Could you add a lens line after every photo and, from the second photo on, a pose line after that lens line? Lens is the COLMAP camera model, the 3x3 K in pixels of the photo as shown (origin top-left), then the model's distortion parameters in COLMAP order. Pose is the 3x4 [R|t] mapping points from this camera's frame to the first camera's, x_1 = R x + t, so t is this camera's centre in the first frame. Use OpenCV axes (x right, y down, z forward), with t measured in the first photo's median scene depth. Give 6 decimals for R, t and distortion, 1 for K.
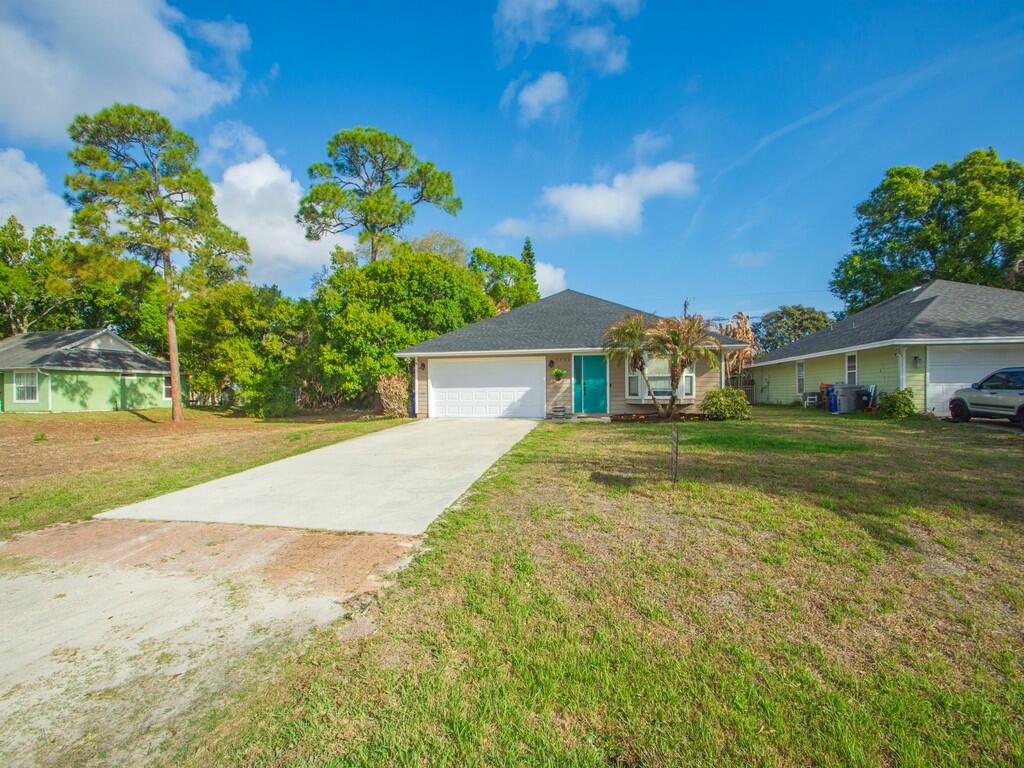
lens RADIAL K [[449.0, 0, 503.5], [0, 449.0, 400.2], [0, 0, 1]] dist [0.012182, -0.005449]
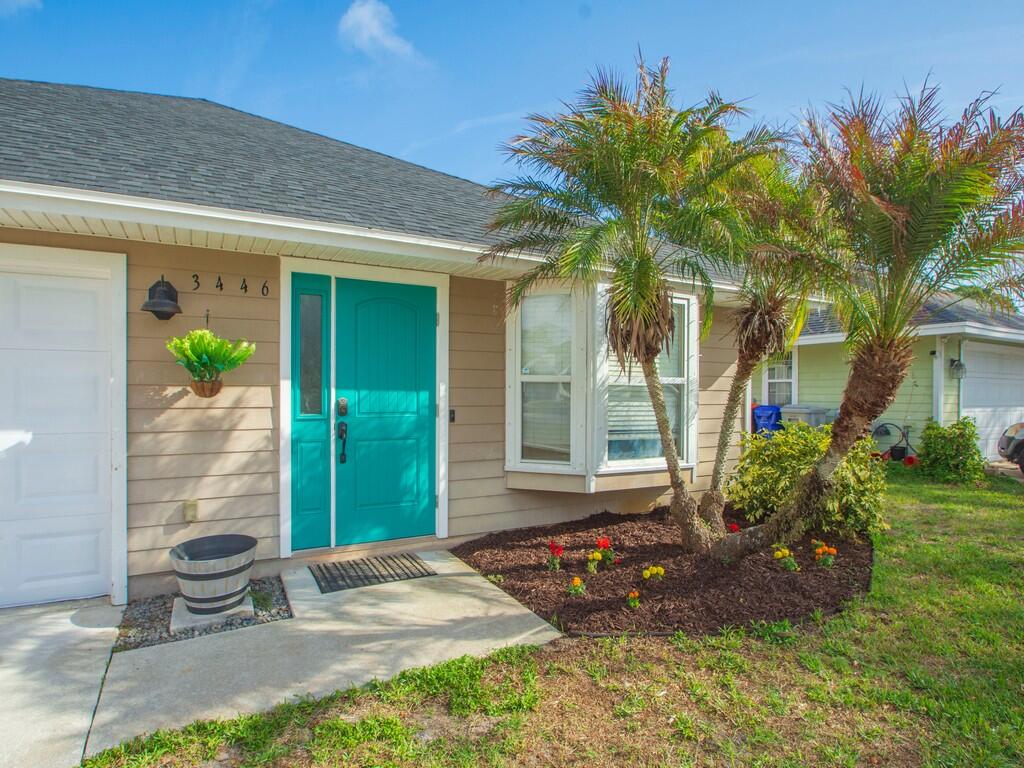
lens RADIAL K [[556.6, 0, 495.3], [0, 556.6, 399.2], [0, 0, 1]] dist [-0.011783, -0.006765]
pose [[0.766392, 0.002623, 0.642368, 0.046800], [0.002051, 0.999977, -0.006530, -0.027968], [-0.642370, 0.006323, 0.766369, 0.527295]]
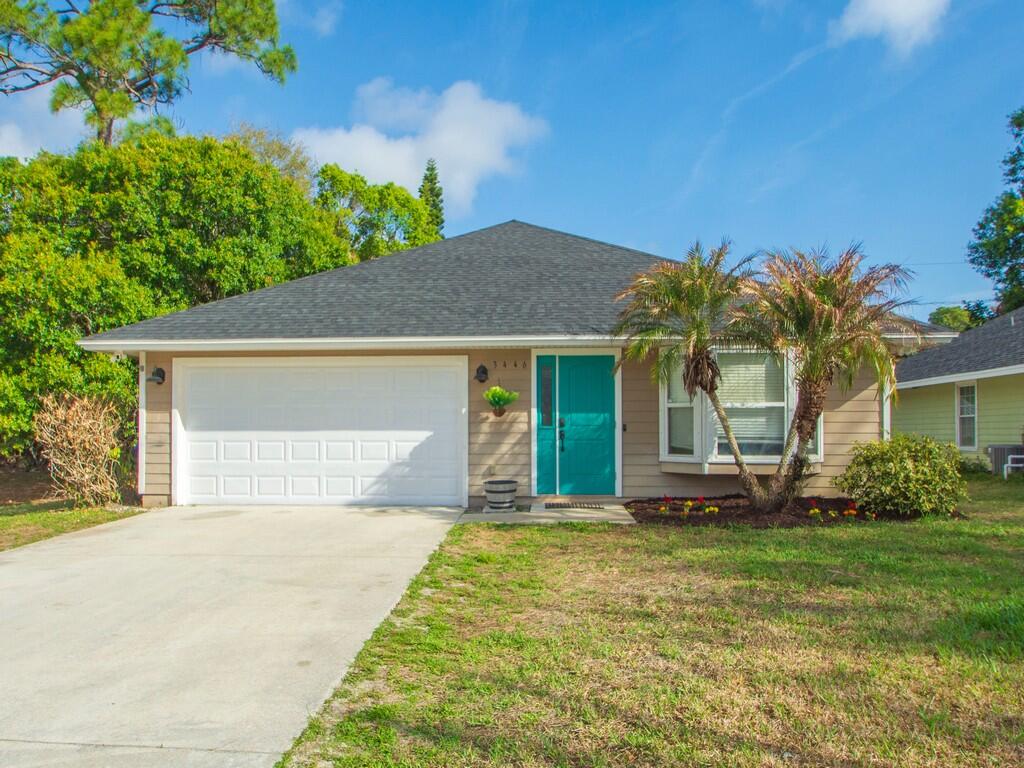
lens RADIAL K [[734.9, 0, 490.8], [0, 734.9, 425.1], [0, 0, 1]] dist [0.011857, -0.008018]
pose [[0.990541, 0.009109, 0.136917, 0.016664], [-0.004555, 0.999427, -0.033535, -0.008830], [-0.137144, 0.032594, 0.990015, 0.241192]]
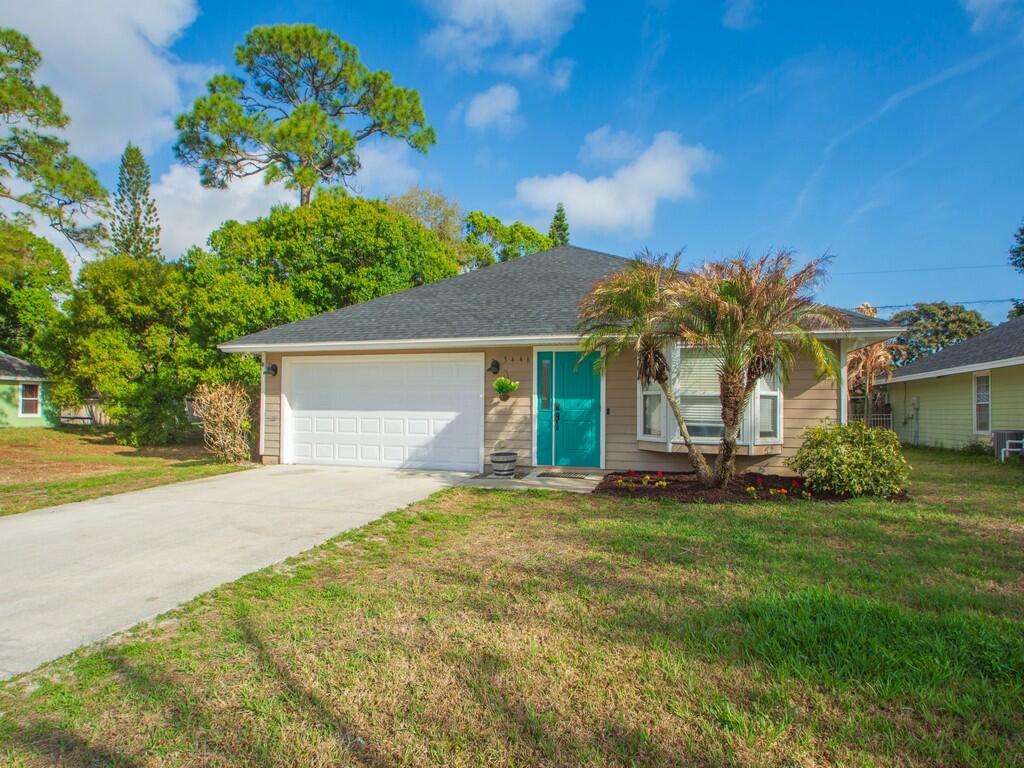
lens RADIAL K [[556.6, 0, 510.1], [0, 556.6, 401.2], [0, 0, 1]] dist [-0.011783, -0.006765]
pose [[0.996866, 0.018343, -0.076950, 0.123123], [-0.021217, 0.999101, -0.036709, -0.013872], [0.076208, 0.038227, 0.996359, 0.264202]]
